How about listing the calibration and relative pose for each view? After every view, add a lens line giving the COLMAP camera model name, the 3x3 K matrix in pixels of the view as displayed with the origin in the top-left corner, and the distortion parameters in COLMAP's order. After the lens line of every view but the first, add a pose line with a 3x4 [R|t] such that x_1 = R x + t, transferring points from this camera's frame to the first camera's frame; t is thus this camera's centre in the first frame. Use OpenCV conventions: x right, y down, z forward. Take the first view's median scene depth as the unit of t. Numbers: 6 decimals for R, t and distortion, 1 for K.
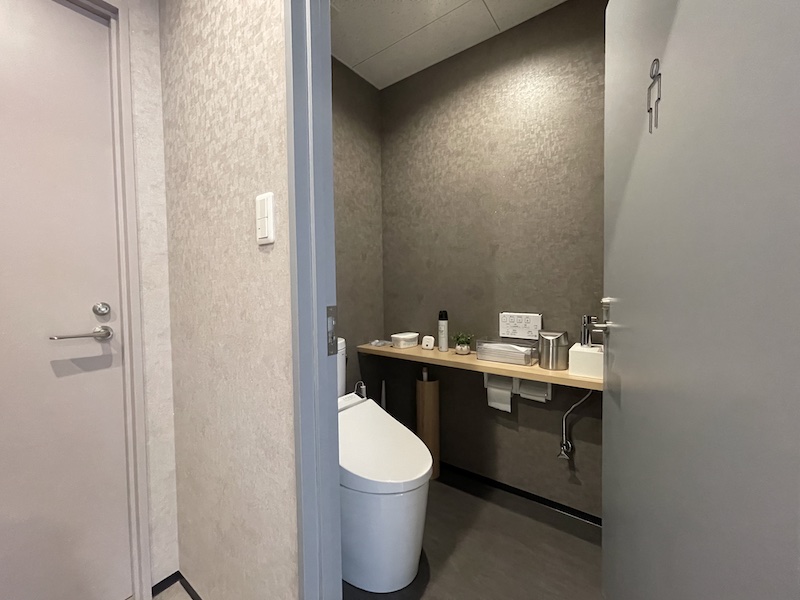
lens RADIAL K [[324.9, 0, 405.2], [0, 324.9, 301.2], [0, 0, 1]] dist [0.002447, 0.000455]
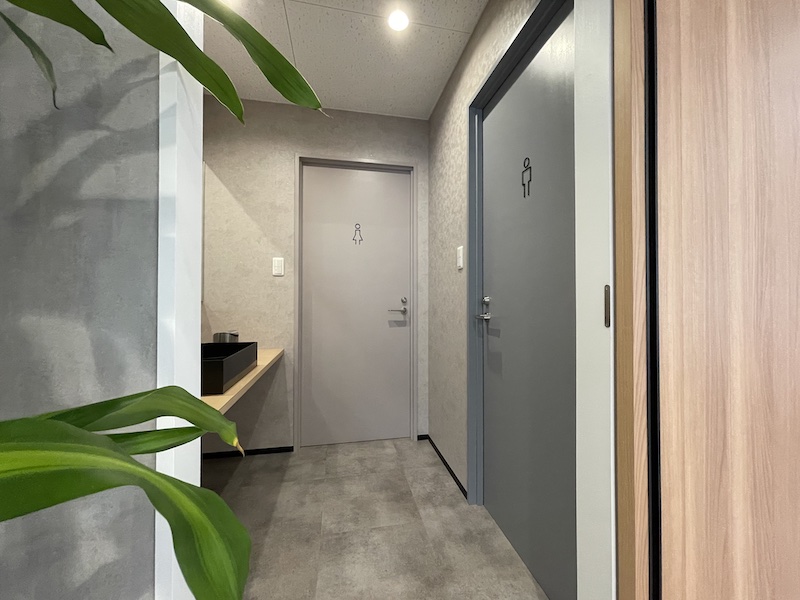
lens RADIAL K [[324.9, 0, 400.8], [0, 324.9, 298.5], [0, 0, 1]] dist [0.002447, 0.000455]
pose [[0.734436, 0.004036, -0.678666, 0.585510], [-0.031070, 0.999134, -0.027680, 0.075511], [0.677967, 0.041415, 0.733925, -0.673342]]
